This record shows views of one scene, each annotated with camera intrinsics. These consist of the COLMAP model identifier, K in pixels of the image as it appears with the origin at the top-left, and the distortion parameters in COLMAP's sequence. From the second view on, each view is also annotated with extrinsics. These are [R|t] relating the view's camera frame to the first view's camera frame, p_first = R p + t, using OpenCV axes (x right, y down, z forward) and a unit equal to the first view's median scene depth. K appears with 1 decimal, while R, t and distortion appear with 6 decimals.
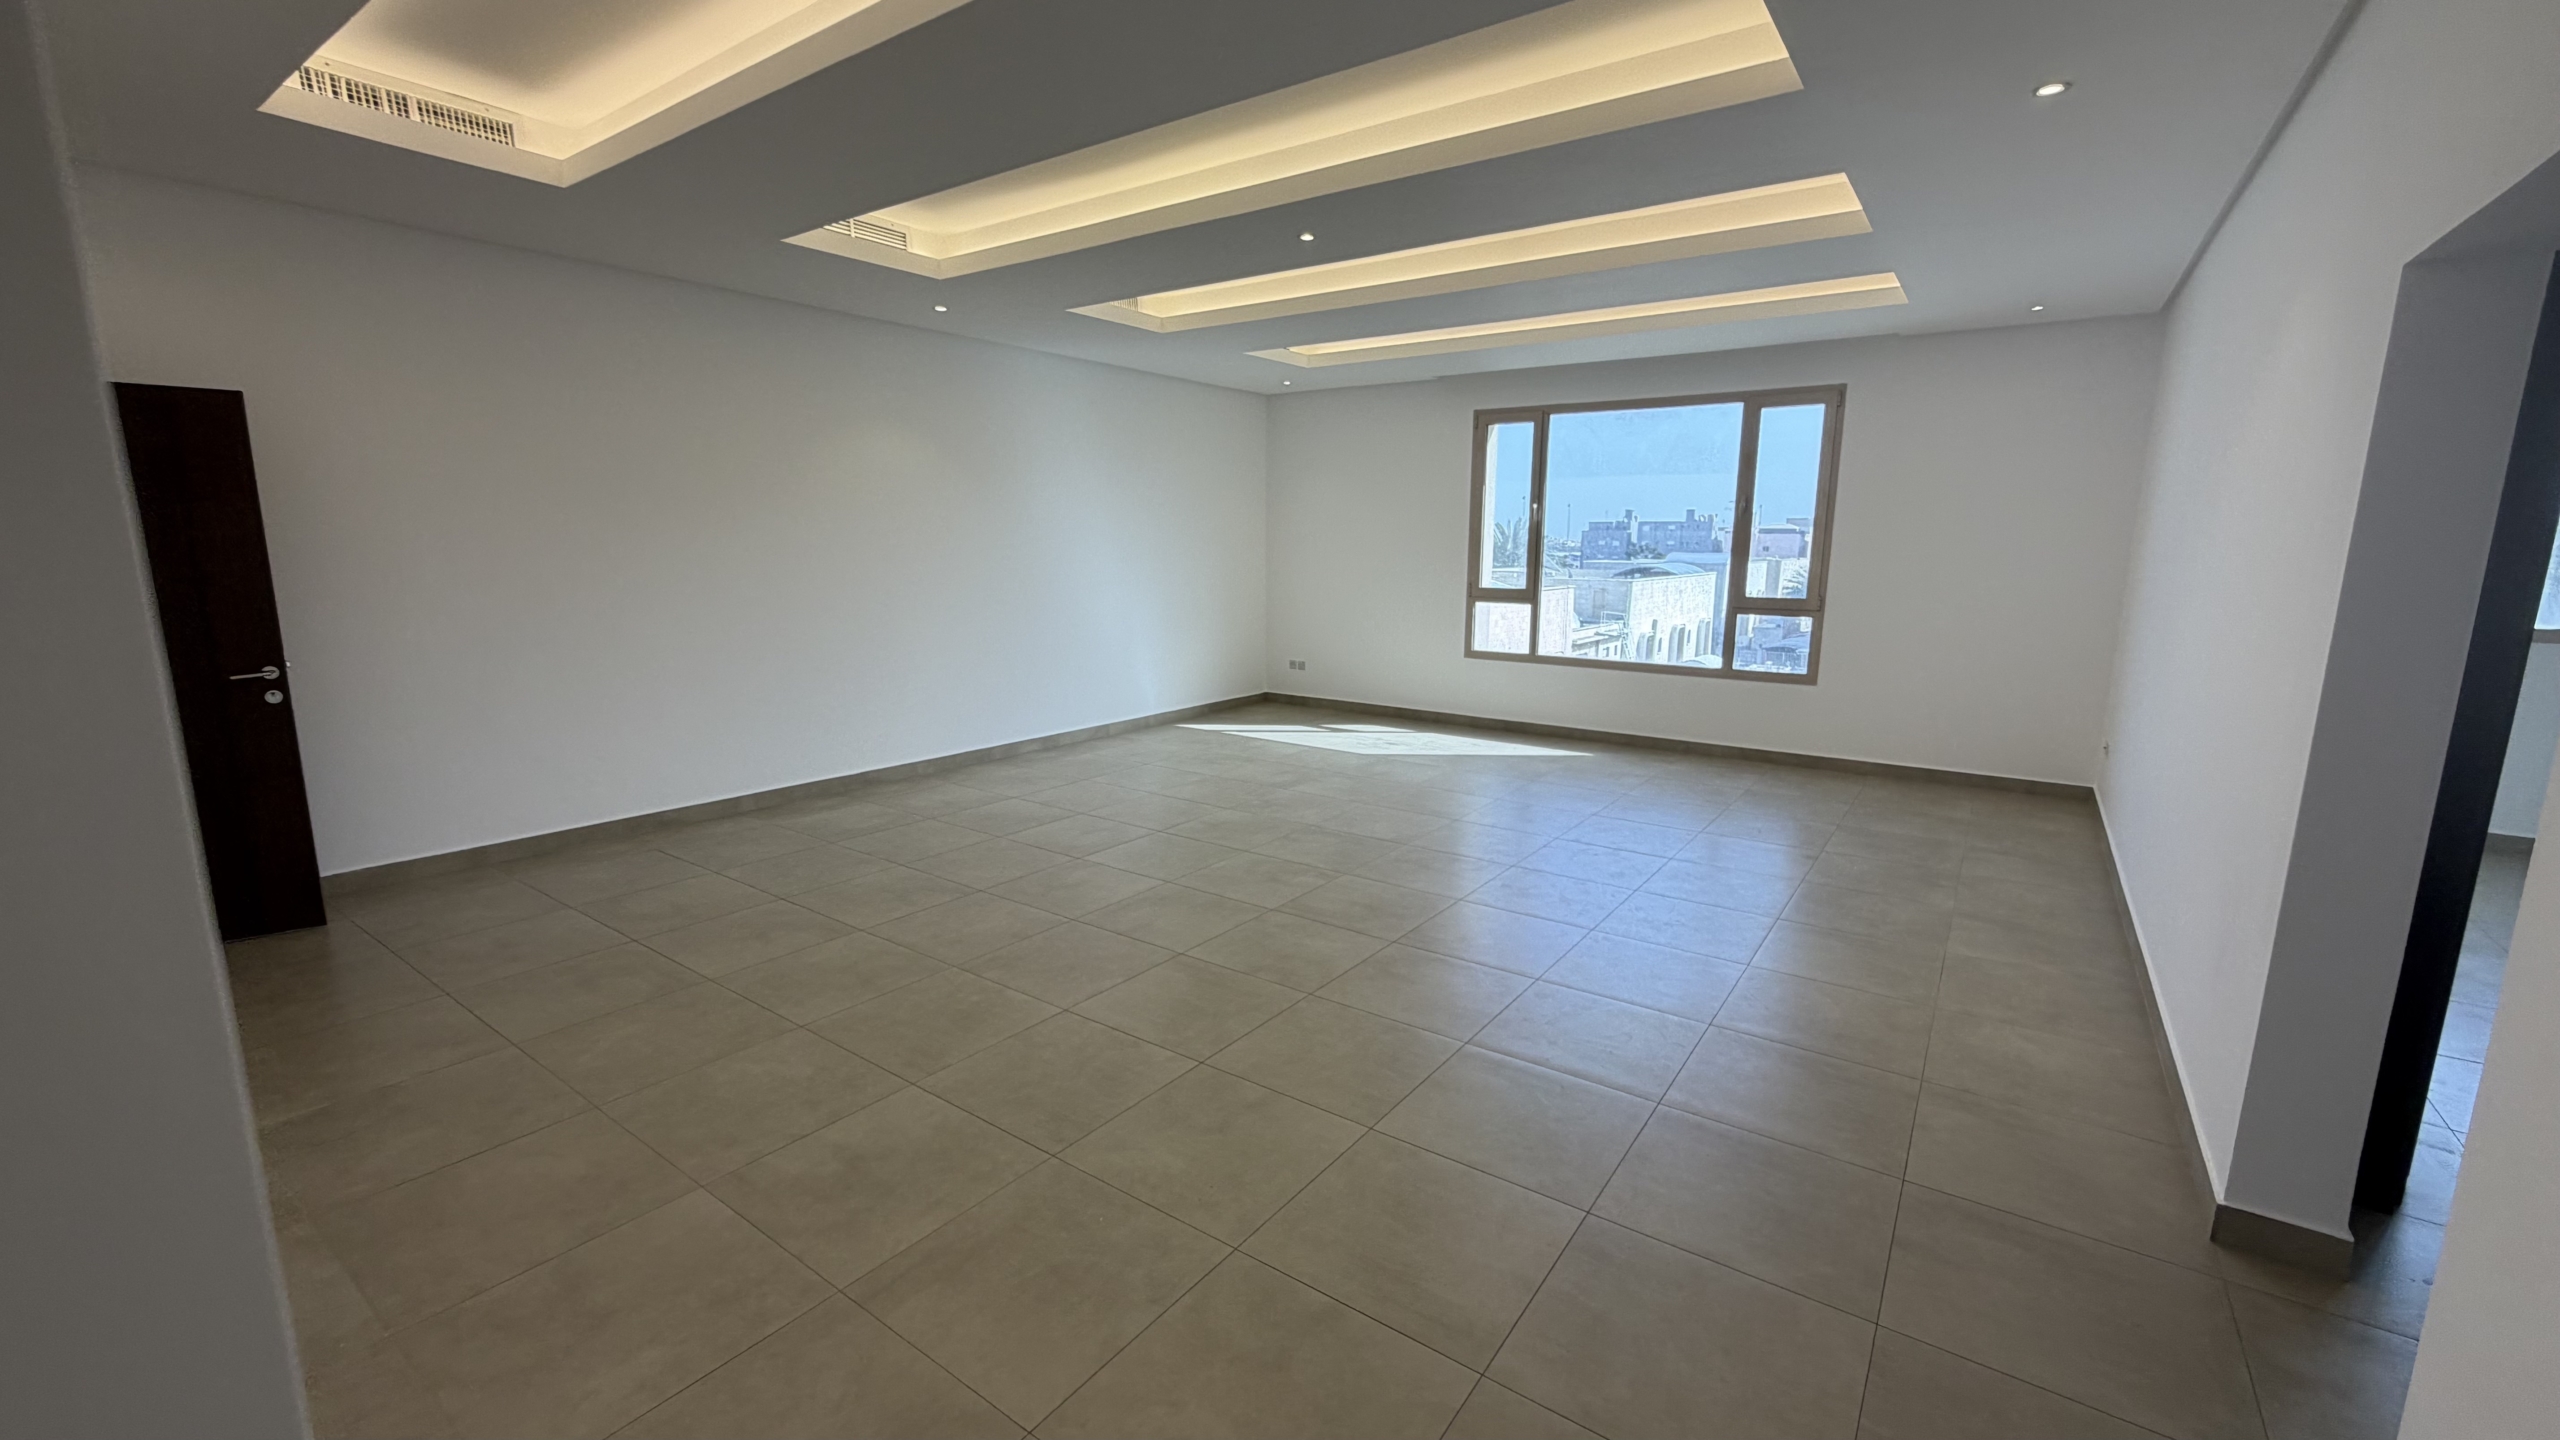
lens RADIAL K [[1023.7, 0, 1264.6], [0, 1023.7, 709.2], [0, 0, 1]] dist [0.003502, -0.000183]
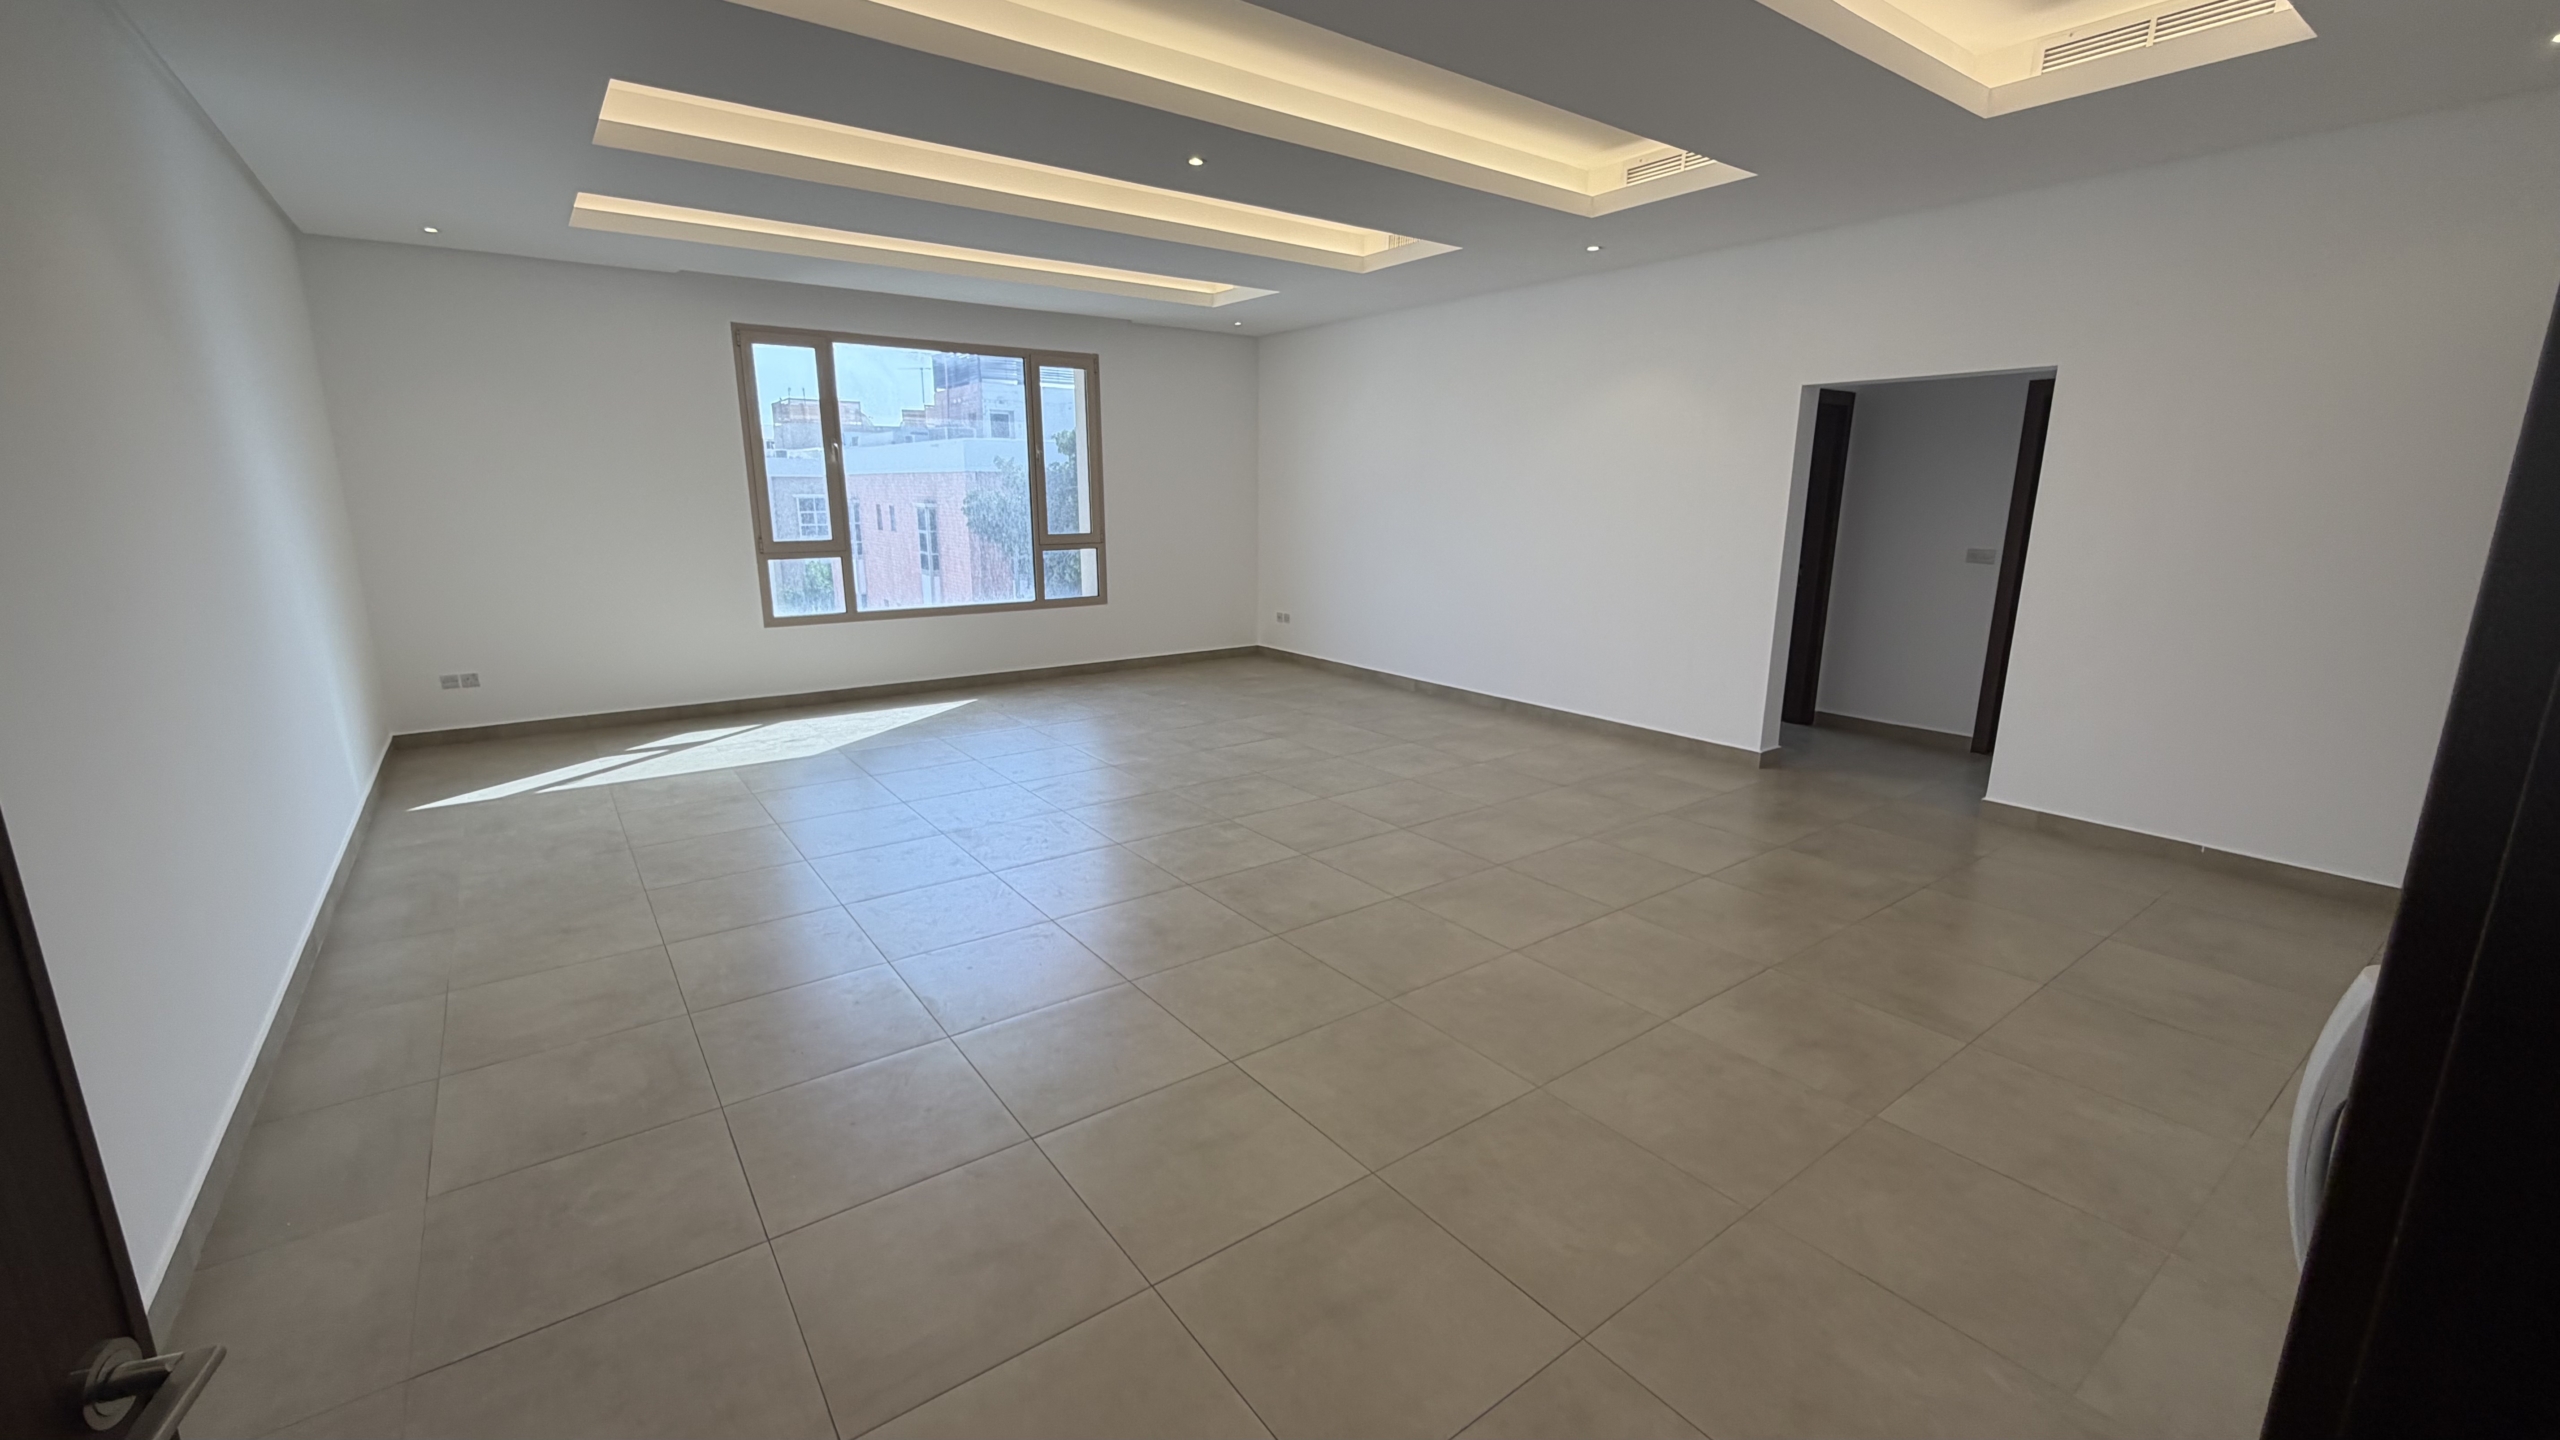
lens RADIAL K [[1023.7, 0, 1265.9], [0, 1023.7, 727.6], [0, 0, 1]] dist [0.003502, -0.000183]
pose [[0.304043, -0.226516, 0.925337, -0.572241], [0.153745, 0.970255, 0.186995, -0.078462], [-0.940170, 0.085412, 0.329825, 0.421496]]
